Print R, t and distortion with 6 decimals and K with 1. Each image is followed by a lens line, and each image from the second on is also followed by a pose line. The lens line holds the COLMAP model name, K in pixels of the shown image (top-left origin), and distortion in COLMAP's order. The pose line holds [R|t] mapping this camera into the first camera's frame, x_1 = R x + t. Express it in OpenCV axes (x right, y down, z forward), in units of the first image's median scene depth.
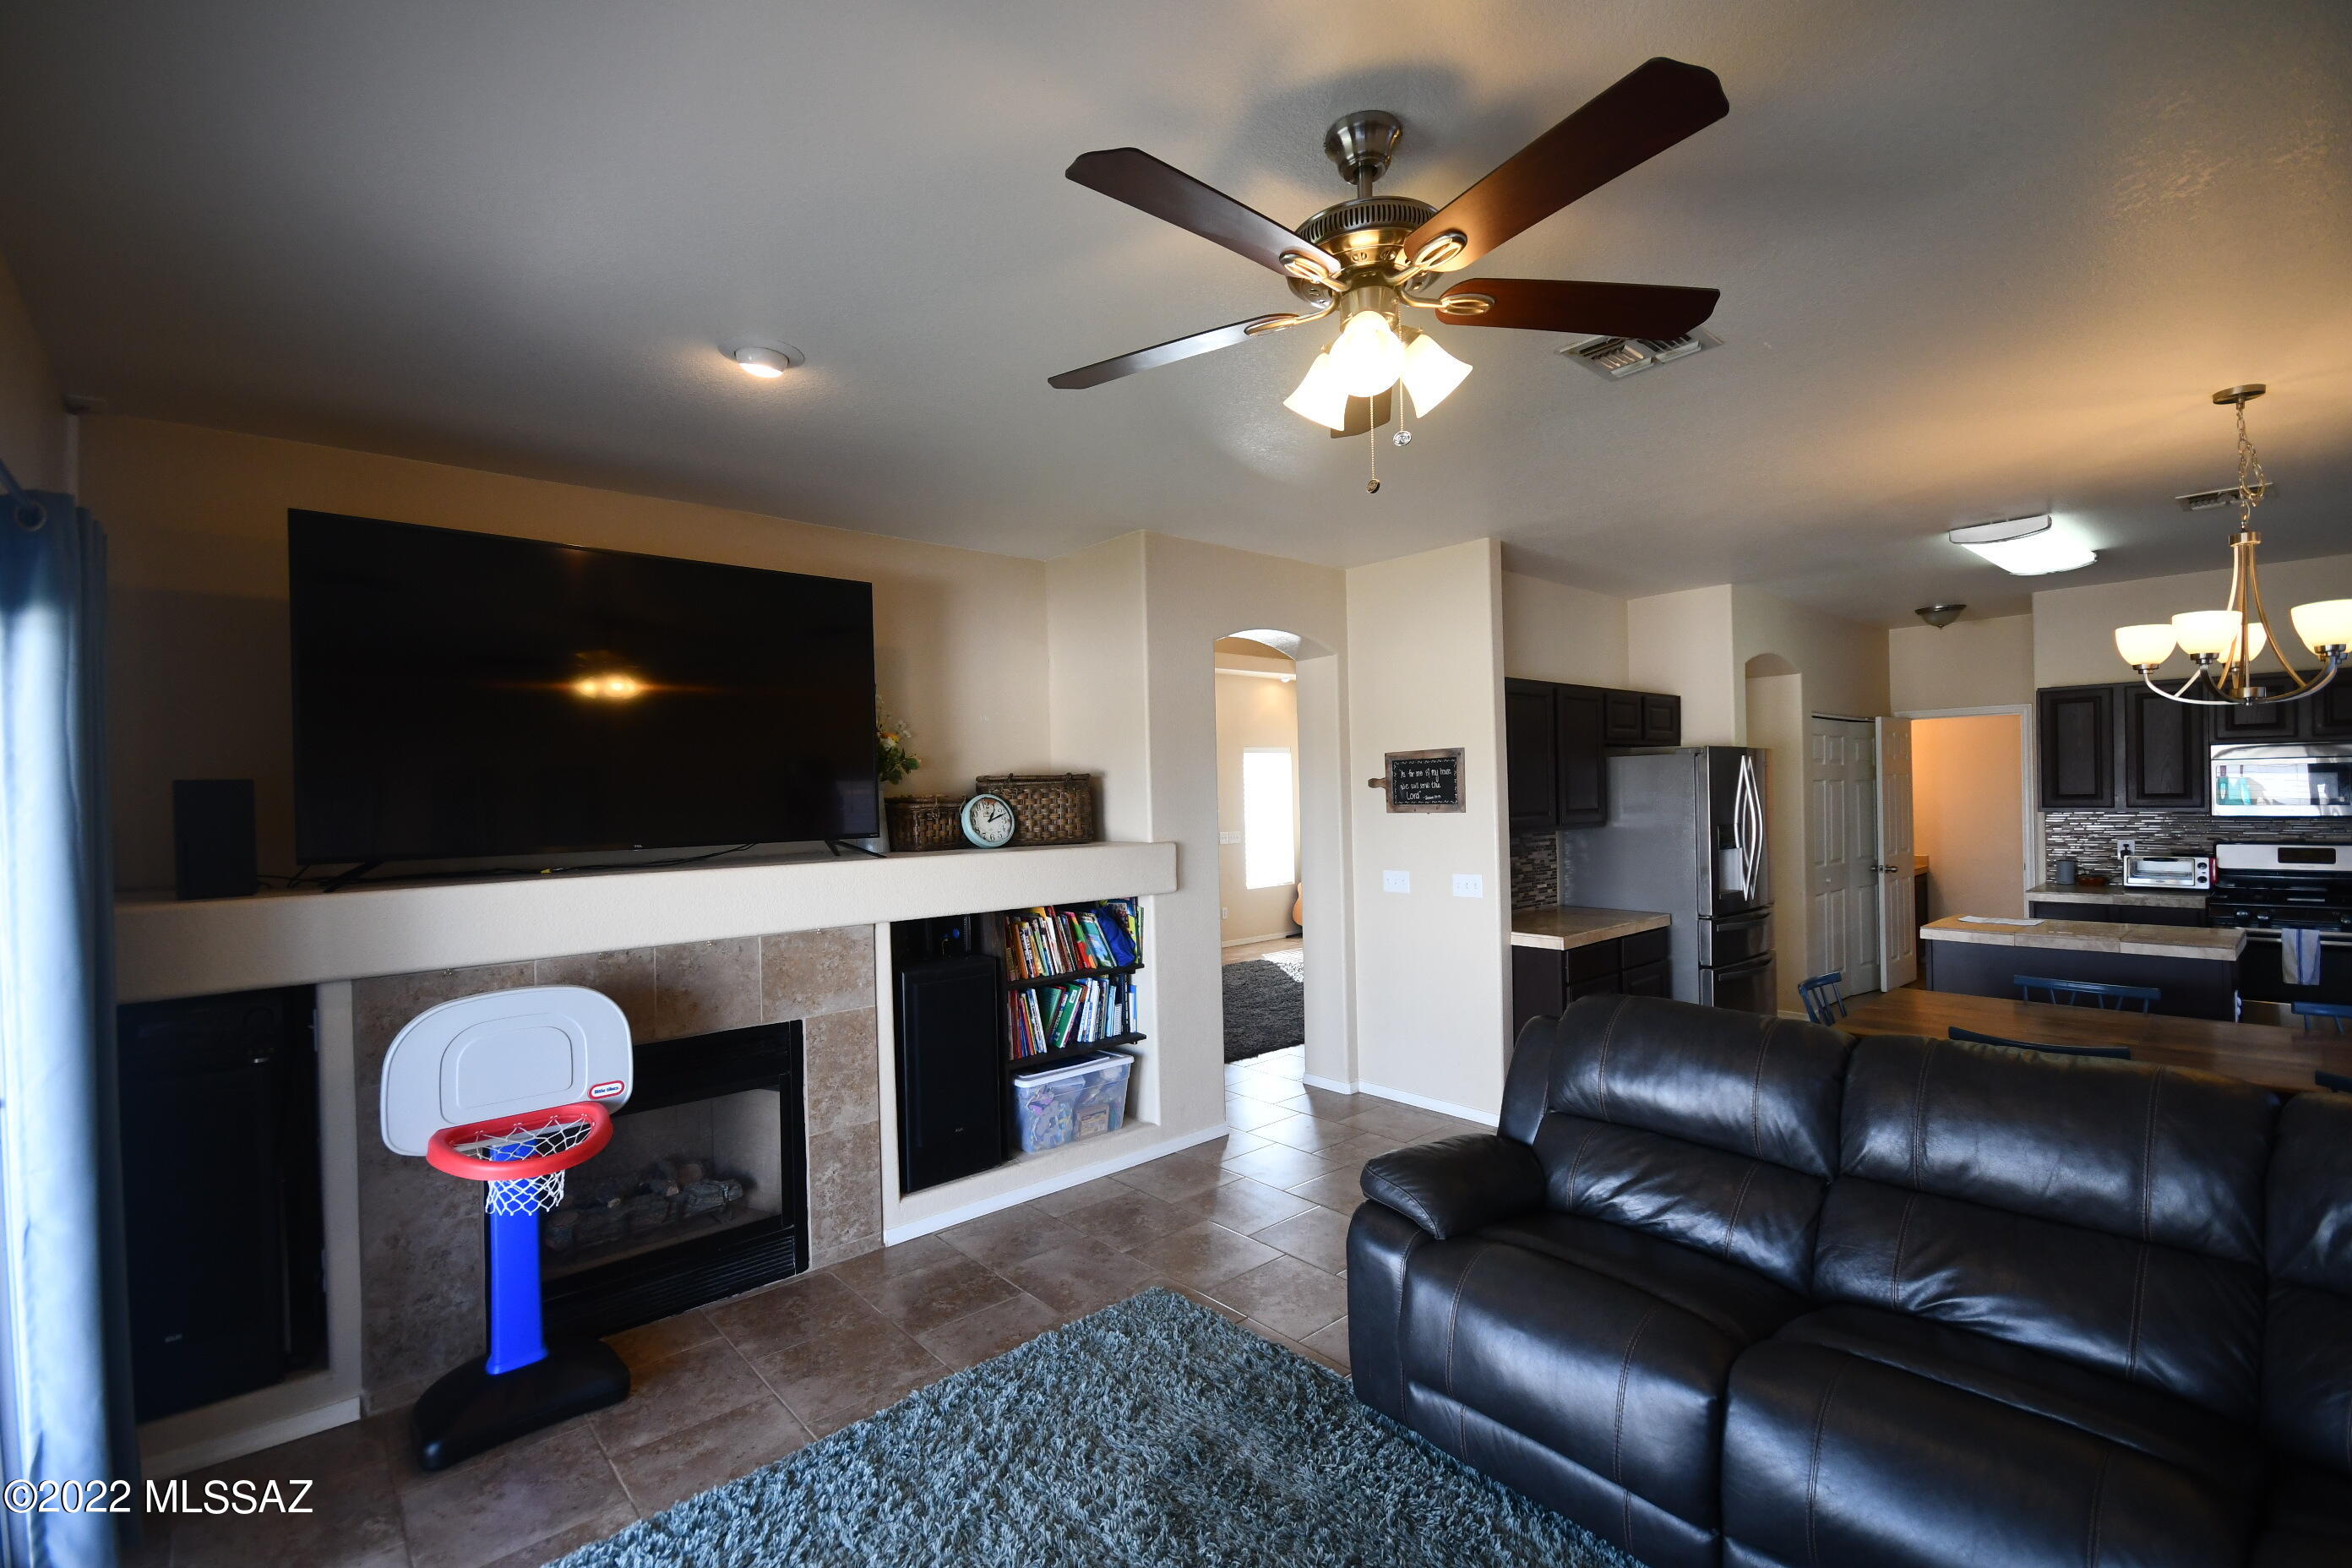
lens RADIAL K [[1033.6, 0, 1165.5], [0, 1033.6, 797.5], [0, 0, 1]] dist [-0.000523, 0.000006]
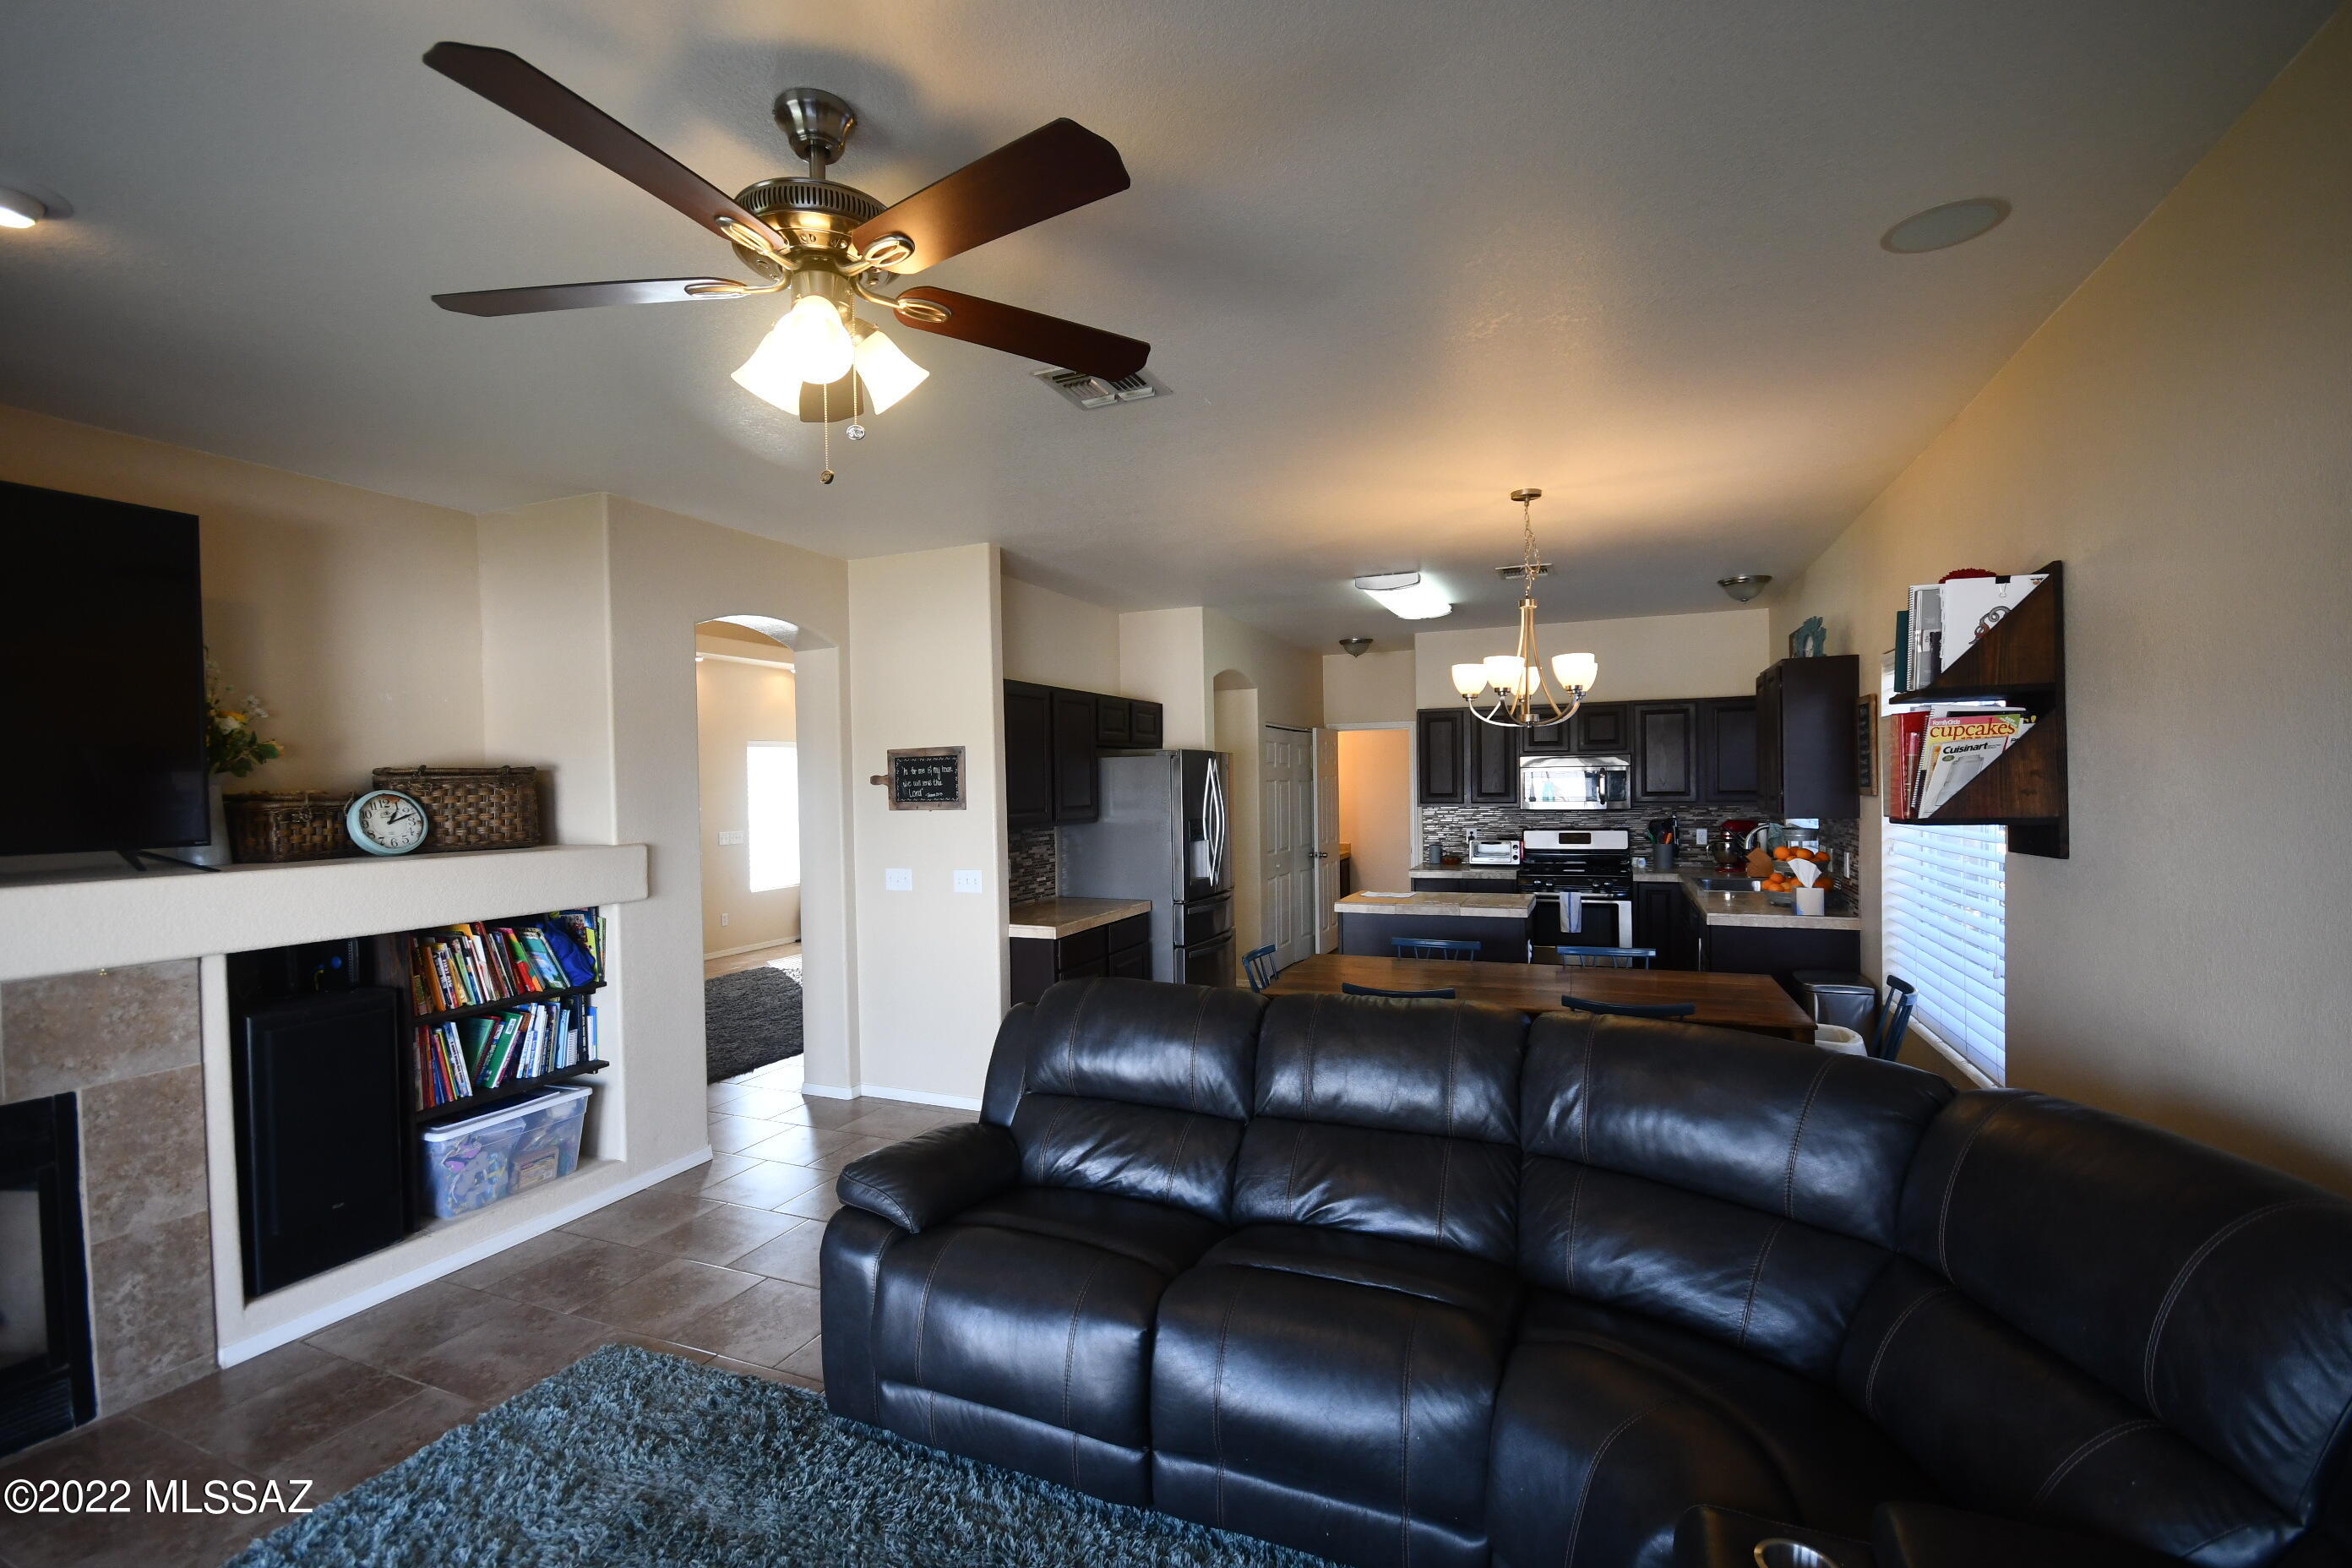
lens RADIAL K [[1034.1, 0, 1173.1], [0, 1034.1, 799.5], [0, 0, 1]] dist [0.014540, -0.013177]
pose [[0.899077, 0.000218, 0.437790, 0.031891], [-0.002474, 0.999986, 0.004583, -0.000968], [-0.437783, -0.005204, 0.899066, -0.012654]]
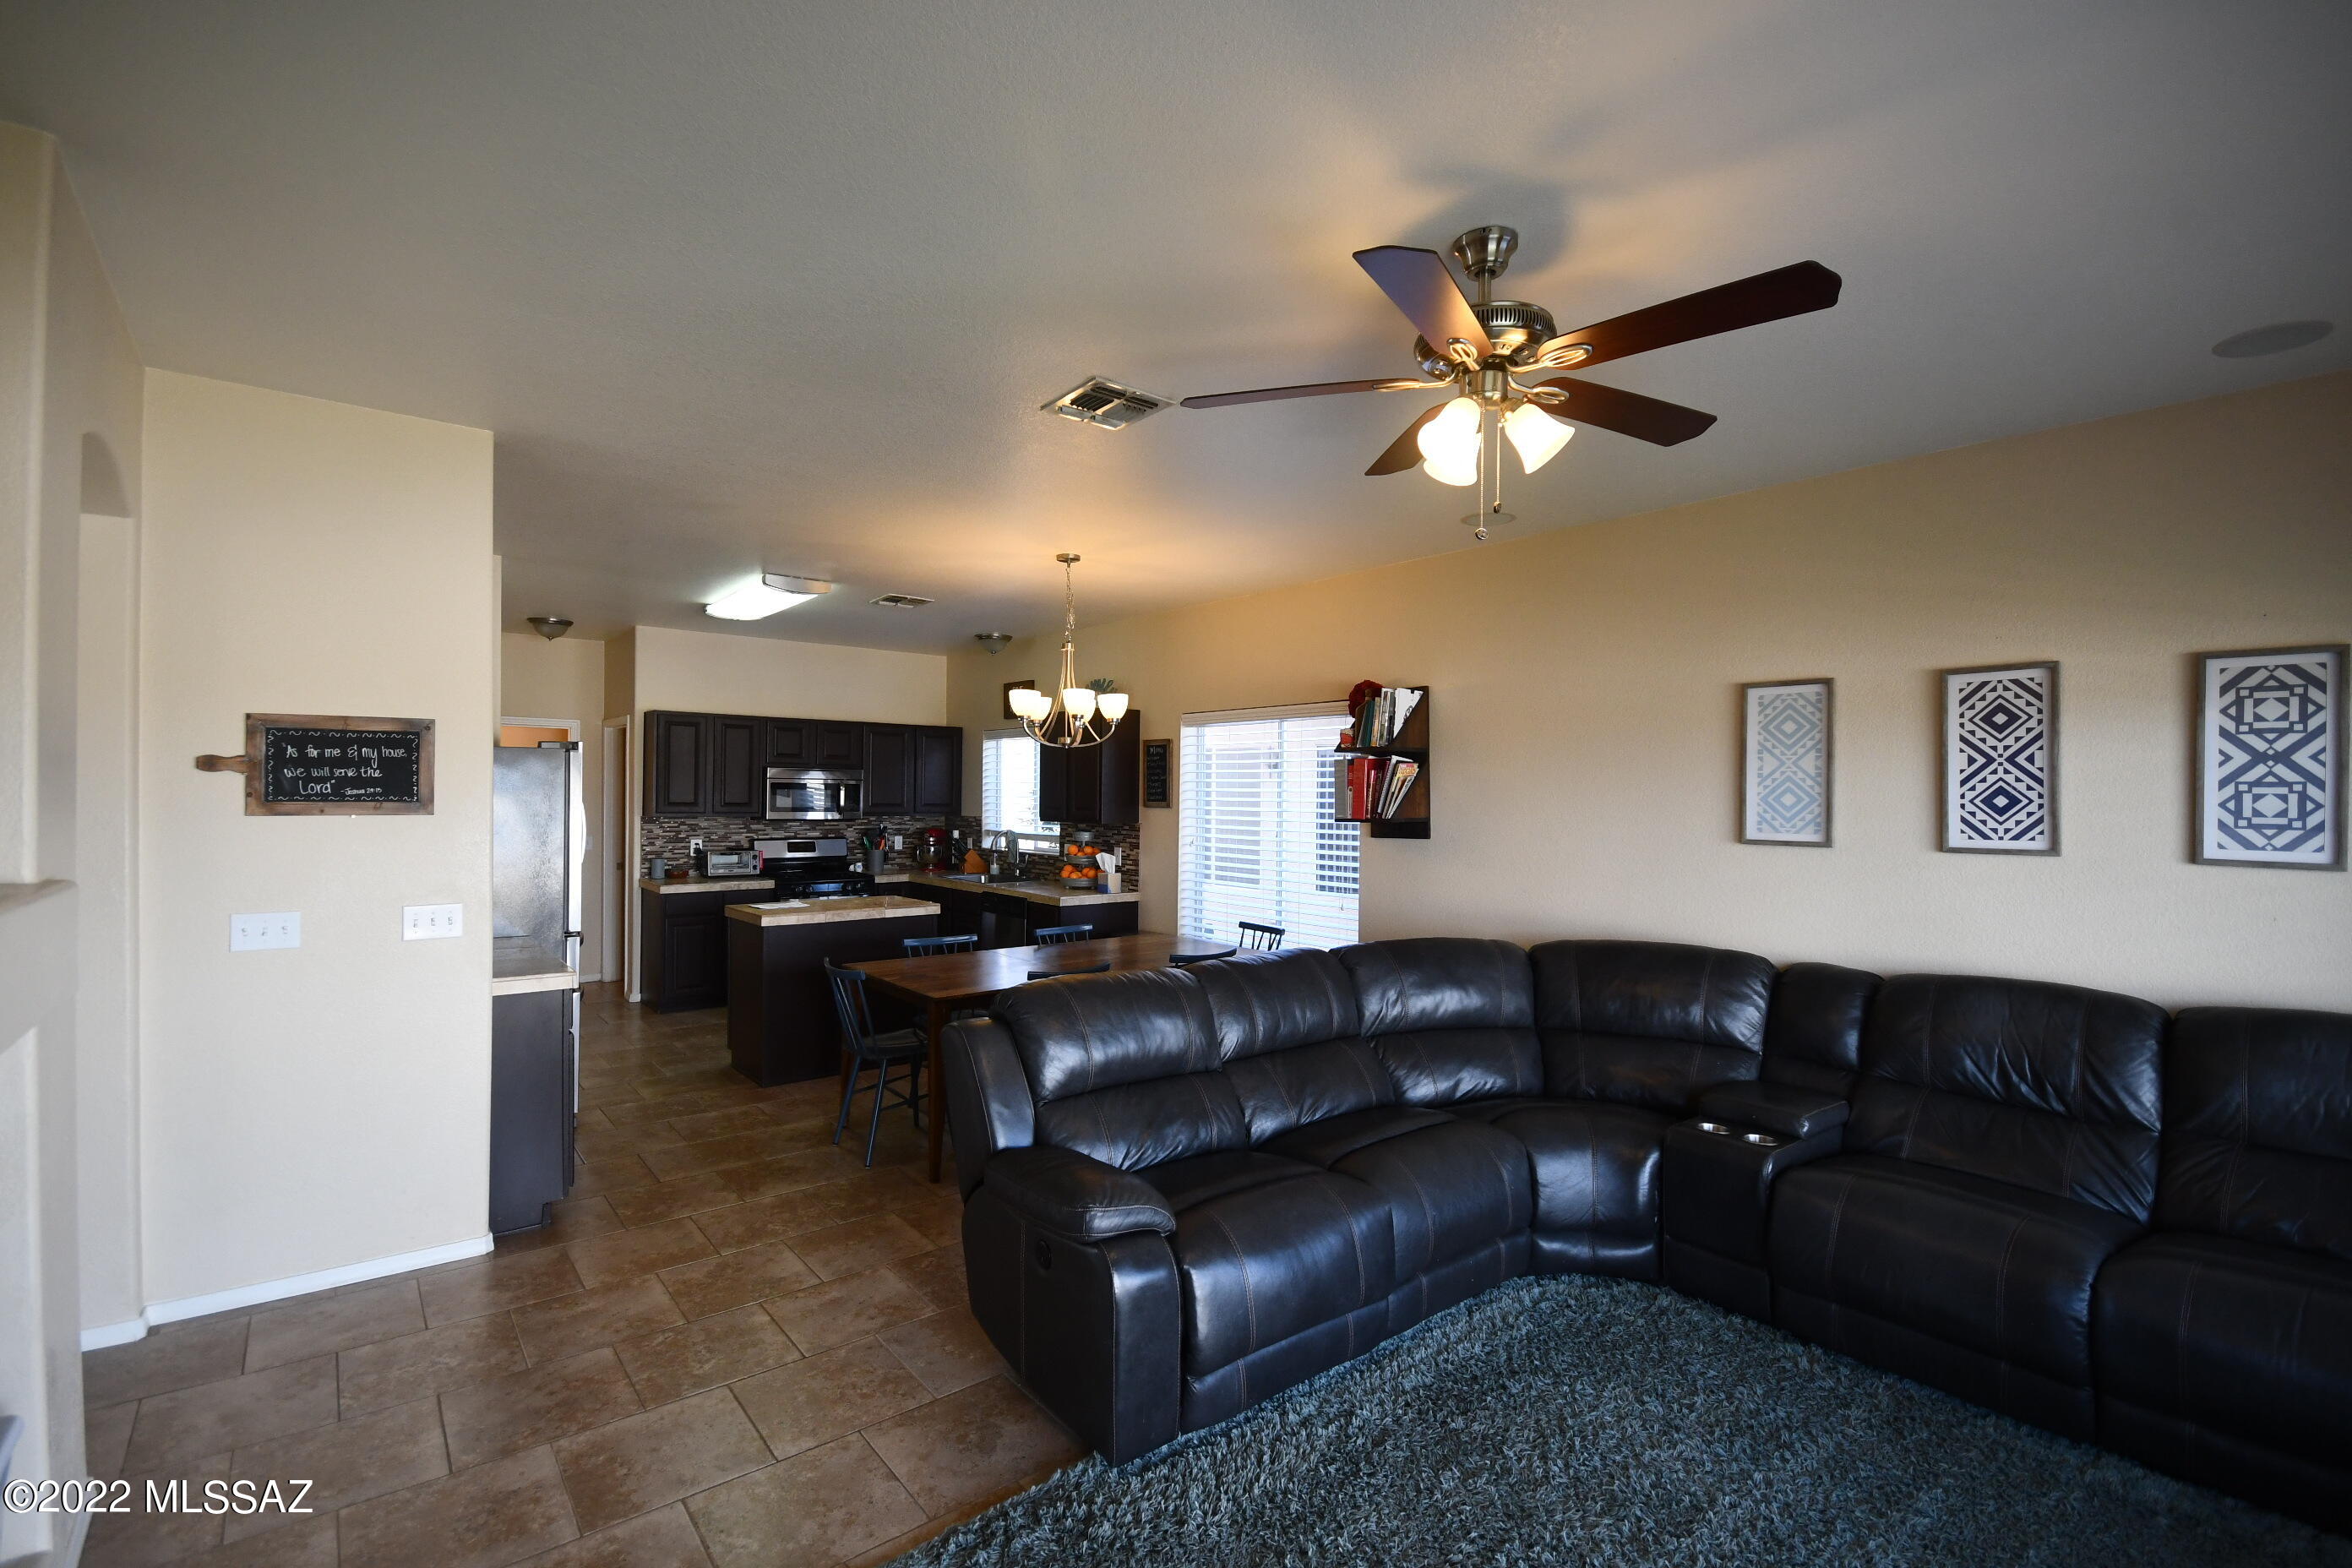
lens RADIAL K [[1033.6, 0, 1165.5], [0, 1033.6, 797.5], [0, 0, 1]] dist [-0.000523, 0.000006]
pose [[0.045789, 0.020267, 0.998746, -0.448416], [-0.009239, 0.999760, -0.019864, 0.014929], [-0.998908, -0.008317, 0.045965, 0.589096]]
